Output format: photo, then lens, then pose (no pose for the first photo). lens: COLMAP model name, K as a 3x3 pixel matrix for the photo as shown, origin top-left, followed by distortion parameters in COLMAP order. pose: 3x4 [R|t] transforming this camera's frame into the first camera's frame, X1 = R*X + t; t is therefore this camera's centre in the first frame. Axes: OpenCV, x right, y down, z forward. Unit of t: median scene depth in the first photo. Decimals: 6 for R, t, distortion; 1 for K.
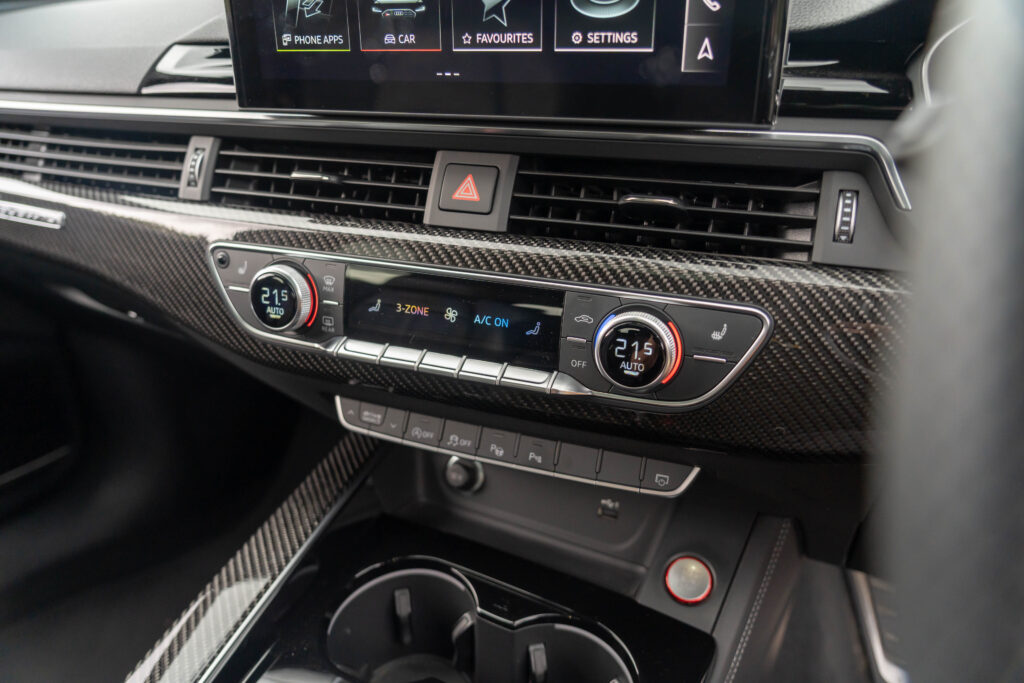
lens RADIAL K [[724.2, 0, 512.0], [0, 724.2, 341.5], [0, 0, 1]] dist [-0.008112, -0.001943]
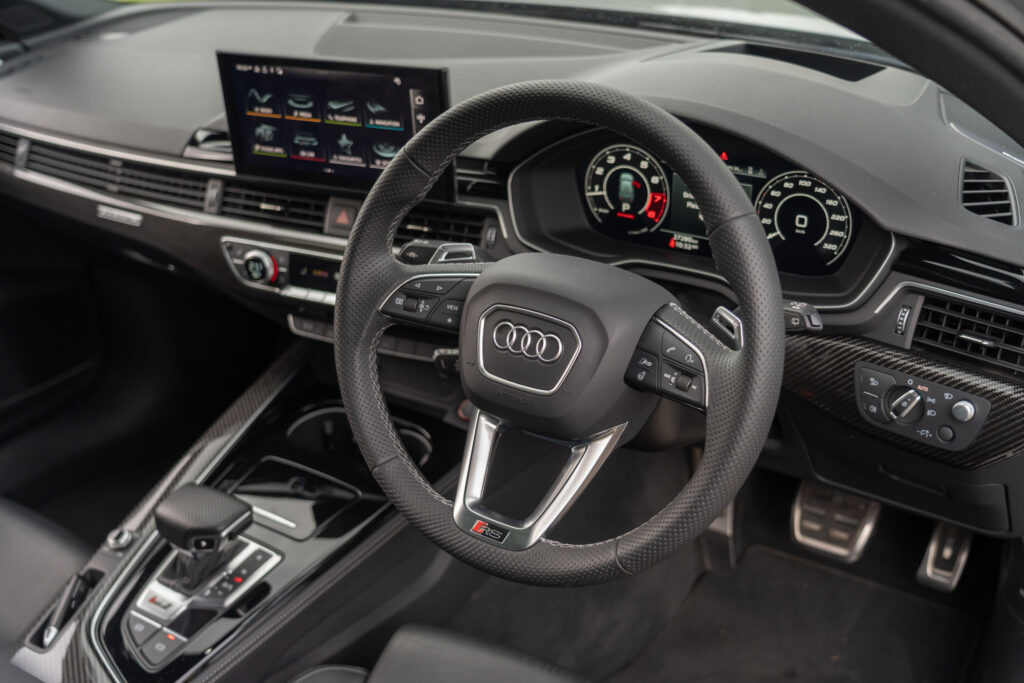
lens RADIAL K [[1184.1, 0, 516.4], [0, 1184.1, 330.9], [0, 0, 1]] dist [0.054898, 0.018790]
pose [[0.995407, -0.005083, -0.095596, 0.746693], [0.013063, 0.996461, 0.083036, -0.155228], [0.094836, -0.083904, 0.991951, -2.340749]]
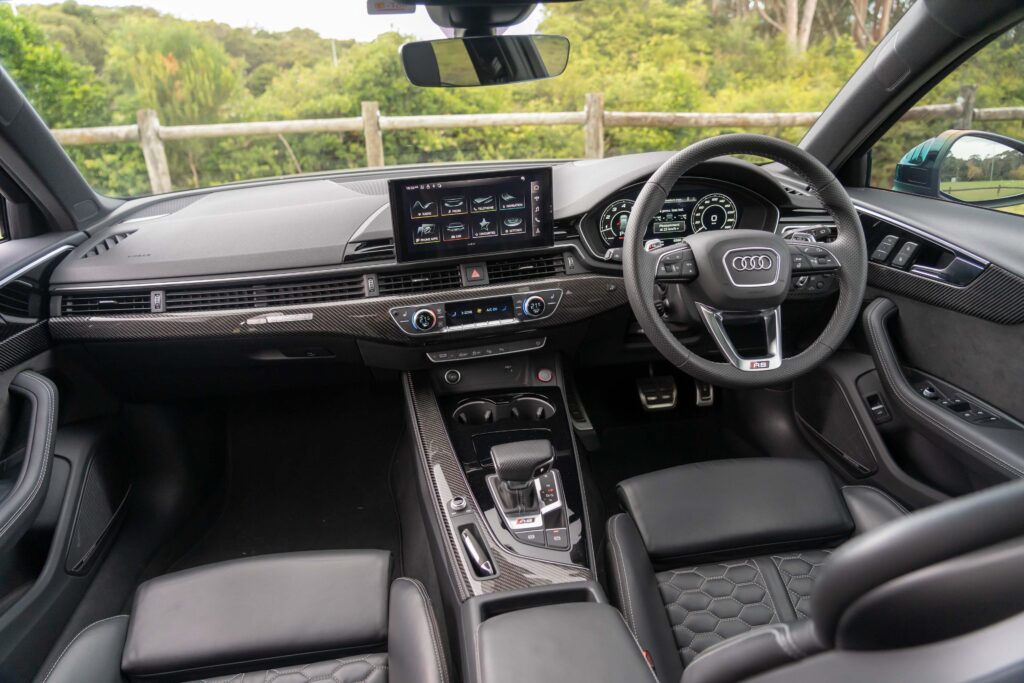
lens RADIAL K [[684.5, 0, 512.0], [0, 684.5, 341.5], [0, 0, 1]] dist [-0.038868, 0.031824]
pose [[0.796826, -0.254944, 0.547789, -1.704464], [0.263639, 0.962466, 0.064442, -0.063315], [-0.543657, 0.093069, 0.834131, -1.687007]]
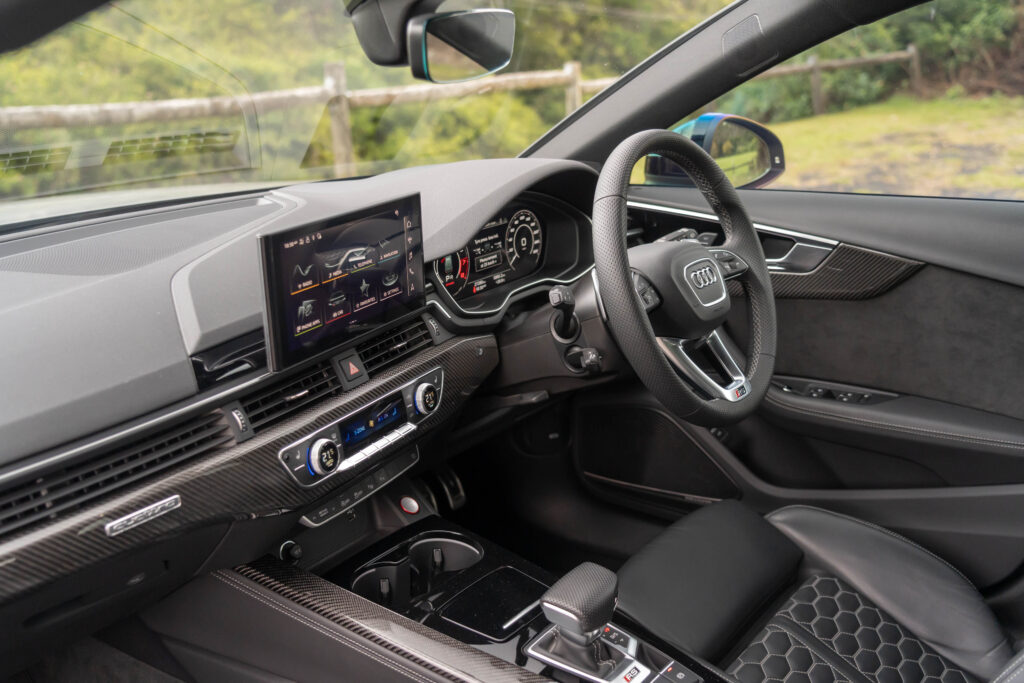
lens RADIAL K [[1089.8, 0, 525.3], [0, 1089.8, 338.8], [0, 0, 1]] dist [0.037413, -0.033513]
pose [[0.098863, -0.289155, 0.952164, -2.963102], [0.385908, 0.893109, 0.231153, -0.809395], [-0.917225, 0.344595, 0.199882, -0.144617]]
